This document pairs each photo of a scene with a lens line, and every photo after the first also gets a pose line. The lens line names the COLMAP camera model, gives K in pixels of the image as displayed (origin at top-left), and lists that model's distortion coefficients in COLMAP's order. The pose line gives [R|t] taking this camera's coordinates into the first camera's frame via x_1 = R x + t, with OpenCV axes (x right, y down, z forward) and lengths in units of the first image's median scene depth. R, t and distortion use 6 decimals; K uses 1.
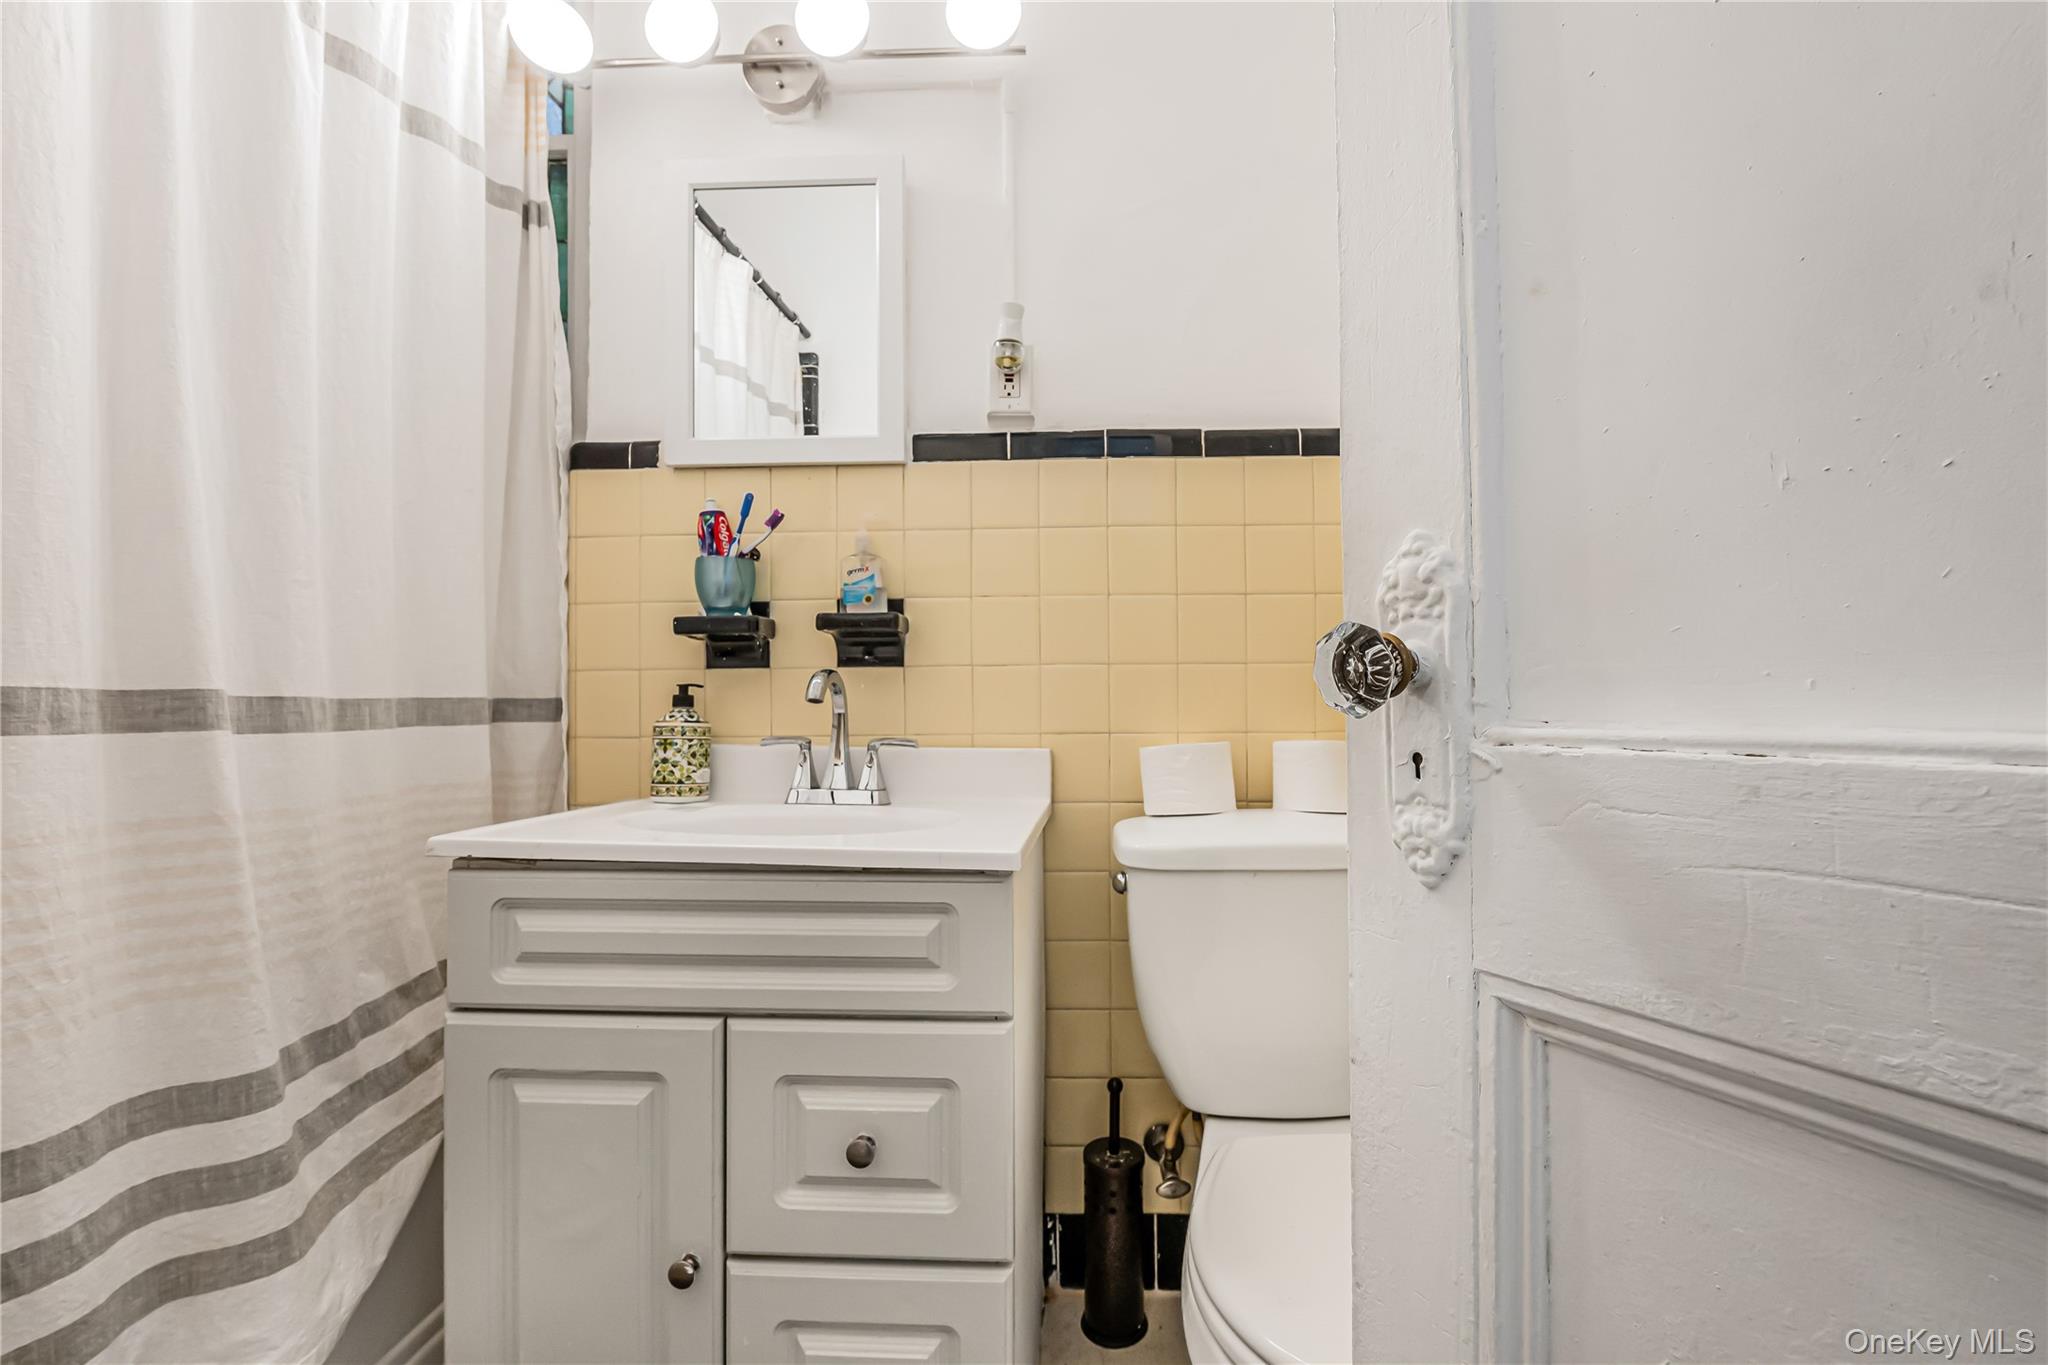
lens RADIAL K [[861.8, 0, 1023.7], [0, 861.8, 680.9], [0, 0, 1]] dist [-0.013962, -0.000263]
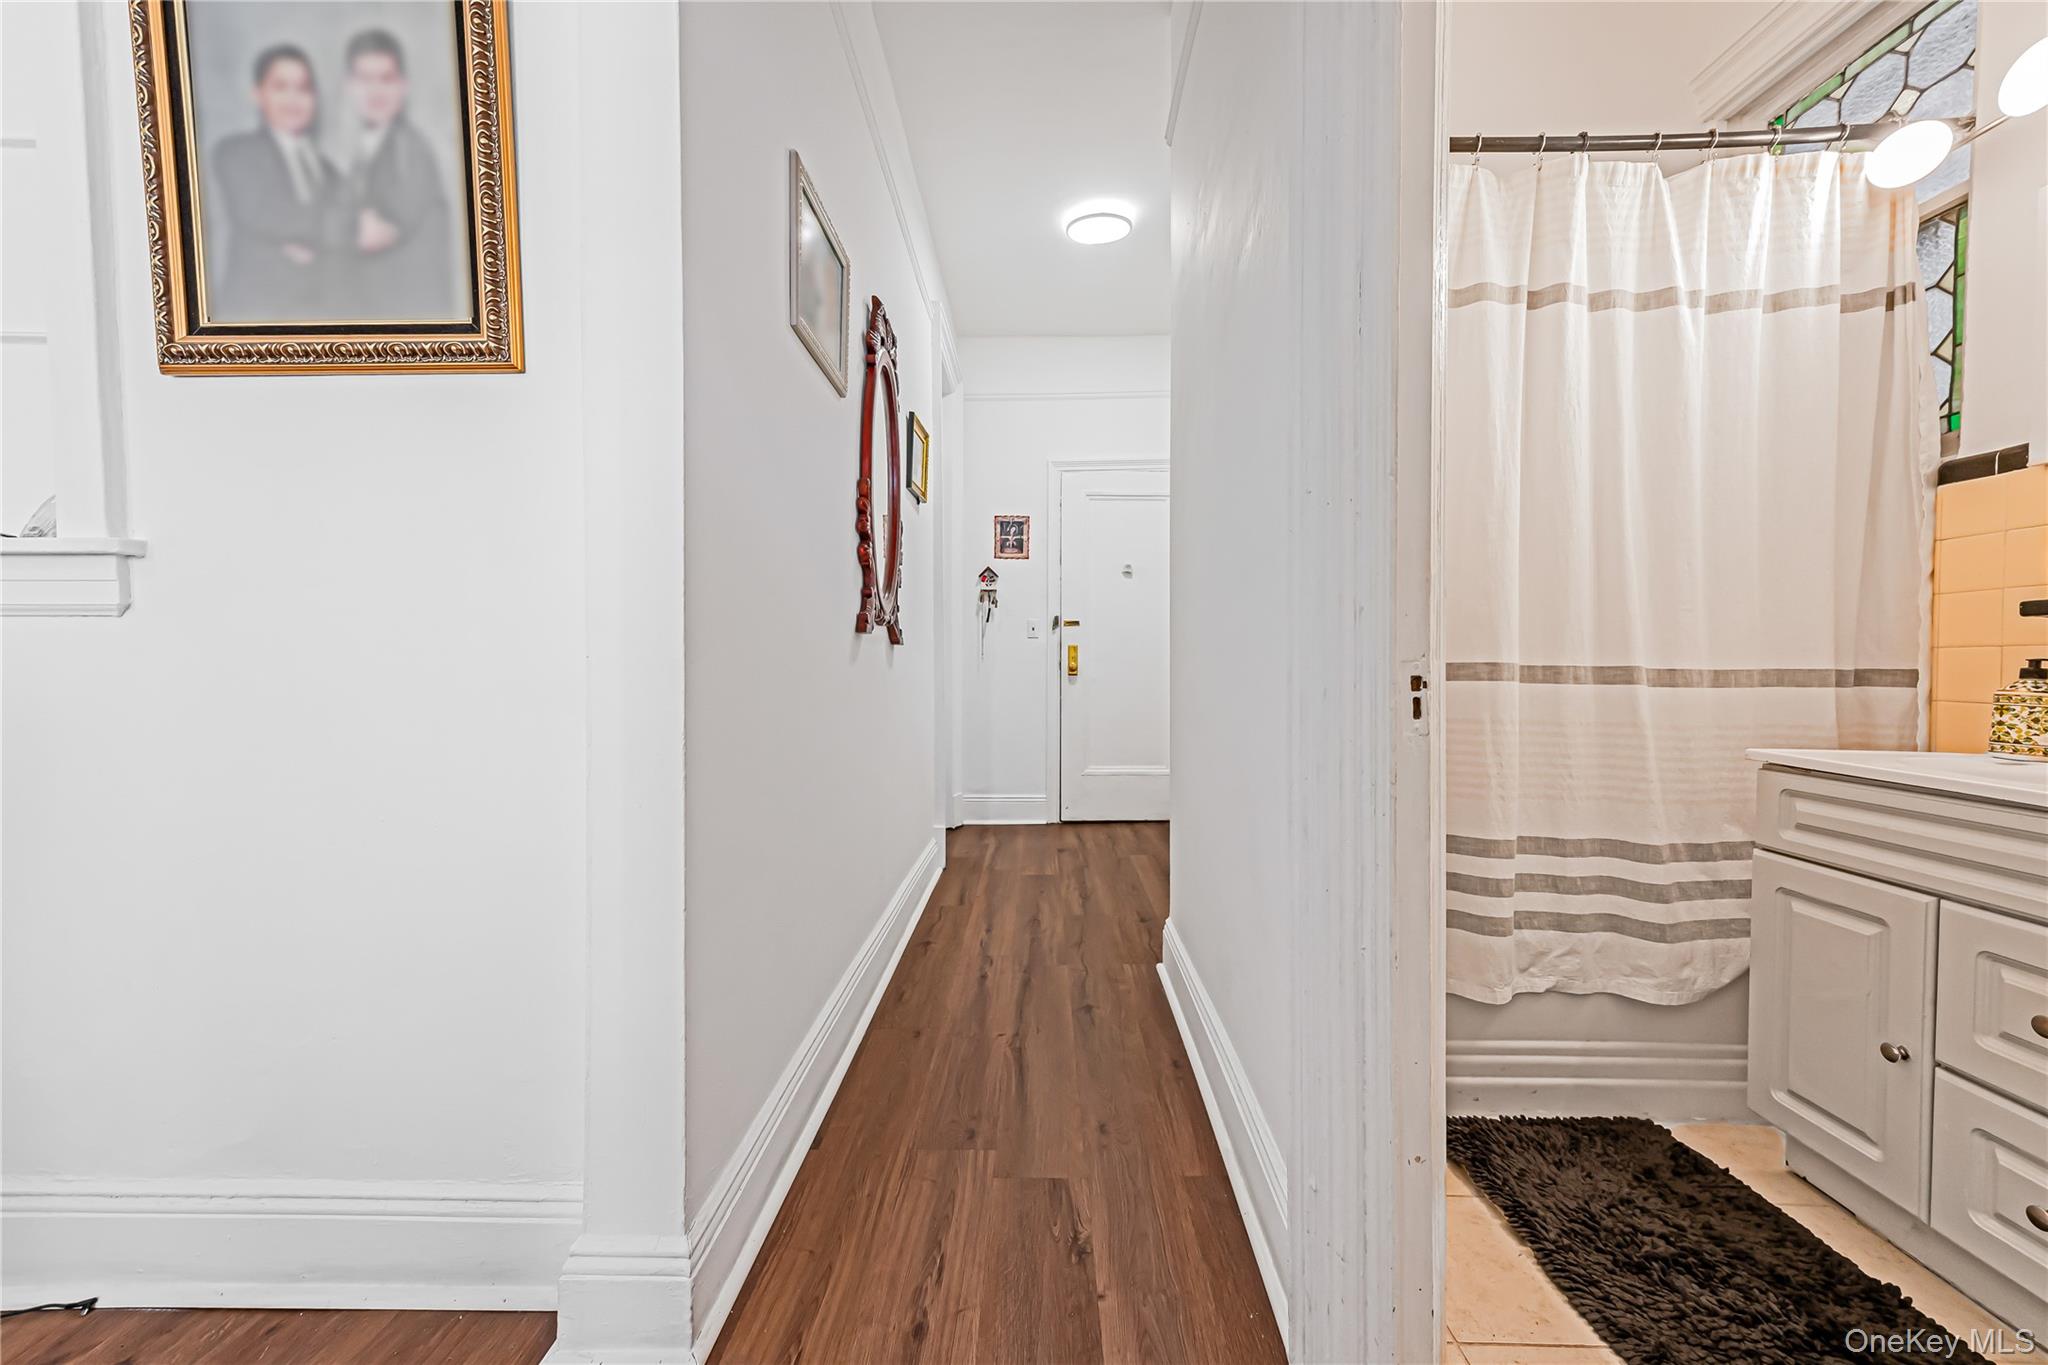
lens RADIAL K [[797.6, 0, 1022.3], [0, 797.6, 690.8], [0, 0, 1]] dist [-0.000366, 0.000056]
pose [[0.021120, 0.042246, -0.998884, 0.861998], [0.022935, 0.998823, 0.042728, -0.040505], [0.999514, -0.023812, 0.020126, -0.503984]]
